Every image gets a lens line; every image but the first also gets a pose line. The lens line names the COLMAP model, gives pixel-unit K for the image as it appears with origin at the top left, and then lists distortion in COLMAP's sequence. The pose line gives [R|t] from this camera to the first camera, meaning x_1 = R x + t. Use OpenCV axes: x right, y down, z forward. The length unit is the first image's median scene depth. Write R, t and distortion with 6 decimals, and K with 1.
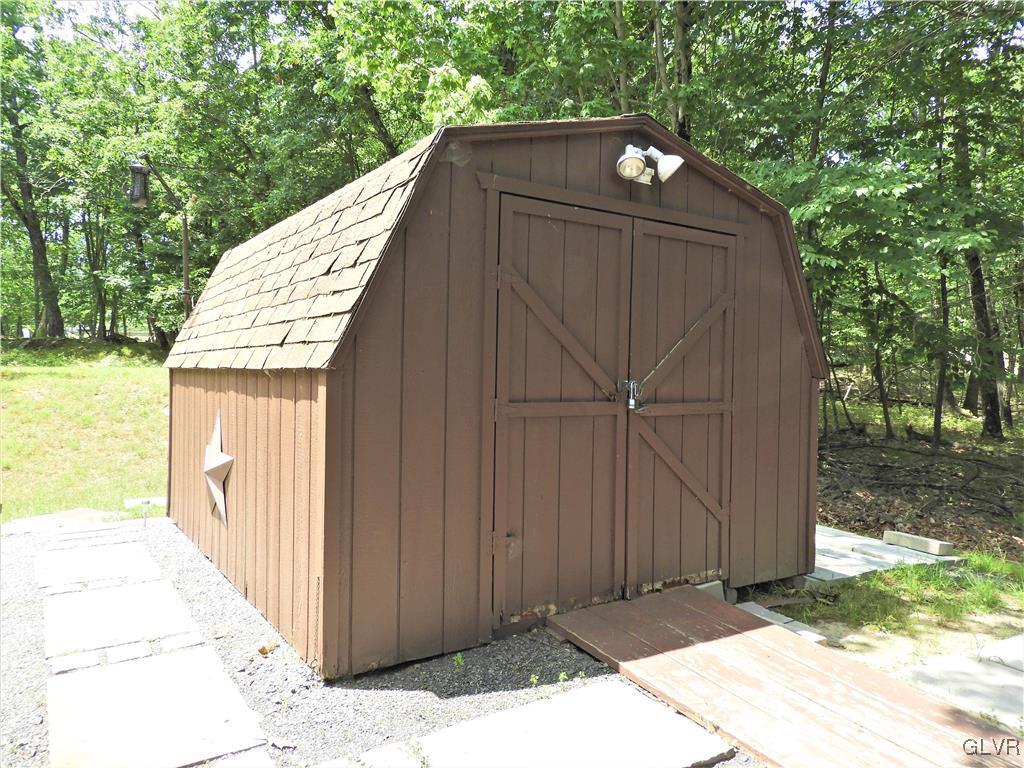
lens RADIAL K [[721.9, 0, 512.0], [0, 721.9, 384.0], [0, 0, 1]] dist [0.002224, -0.002349]
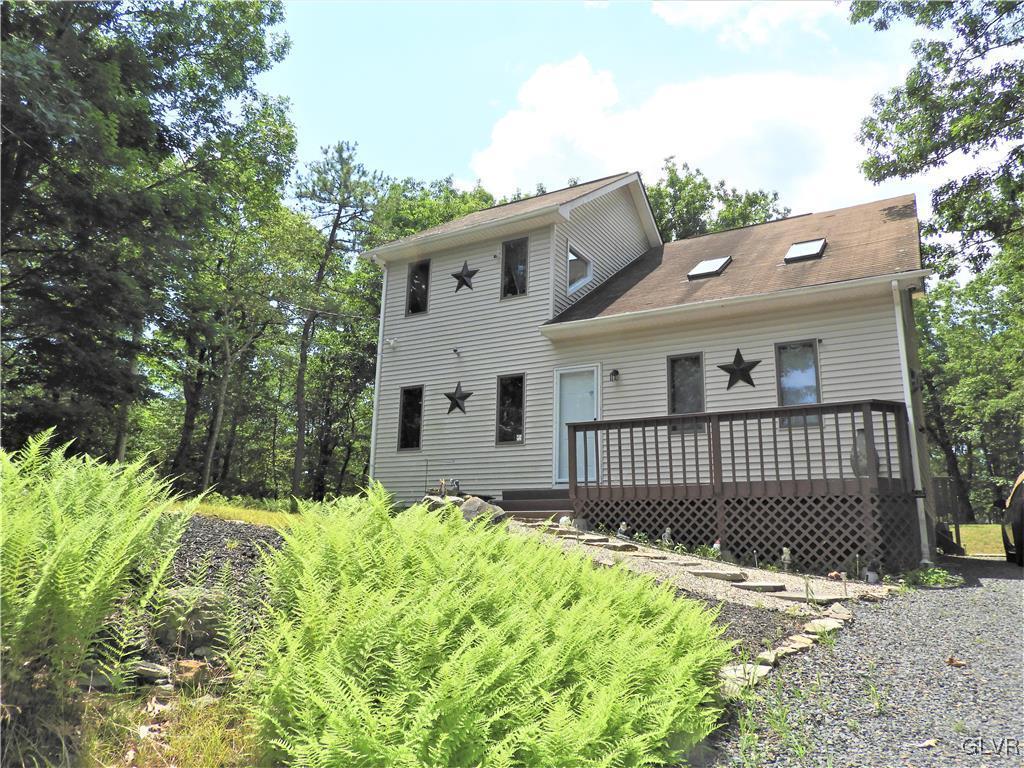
lens RADIAL K [[721.9, 0, 512.0], [0, 721.9, 384.0], [0, 0, 1]] dist [0.002224, -0.002349]
pose [[0.438217, -0.208615, -0.874326, 0.382993], [-0.030428, 0.968695, -0.246382, 0.065707], [0.898354, 0.134573, 0.418151, -0.624951]]
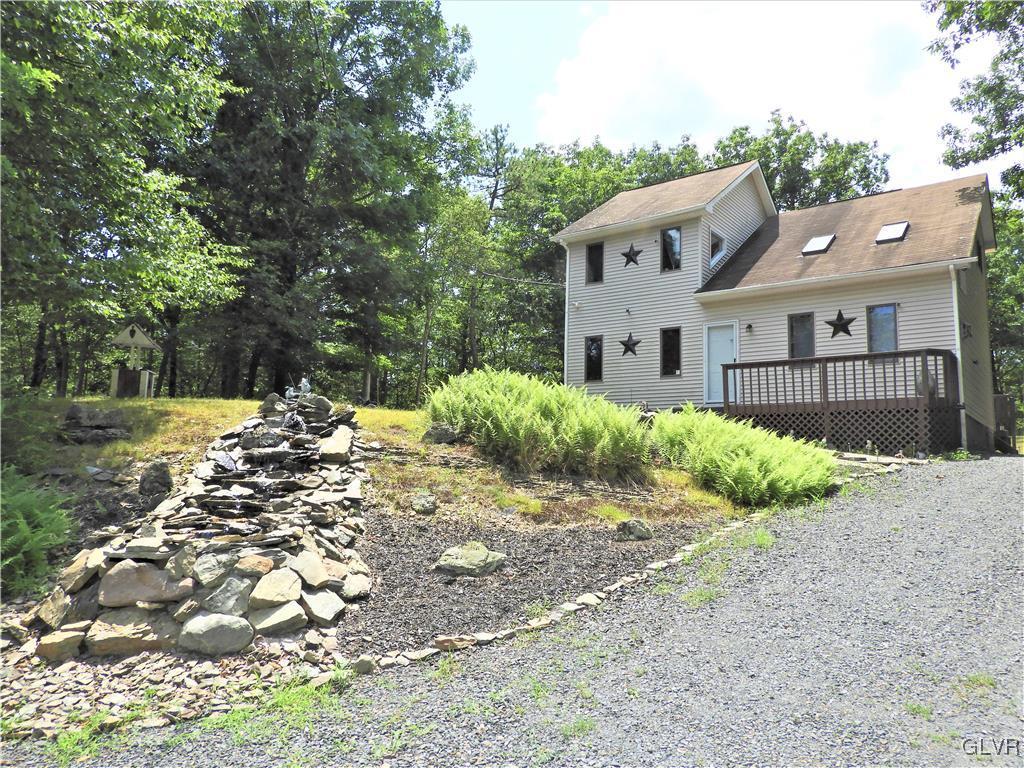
lens RADIAL K [[721.9, 0, 512.0], [0, 721.9, 384.0], [0, 0, 1]] dist [0.002224, -0.002349]
pose [[0.329313, -0.121221, -0.936407, 1.151090], [-0.030280, 0.989859, -0.138790, 0.193090], [0.943735, 0.074059, 0.322303, -1.370504]]
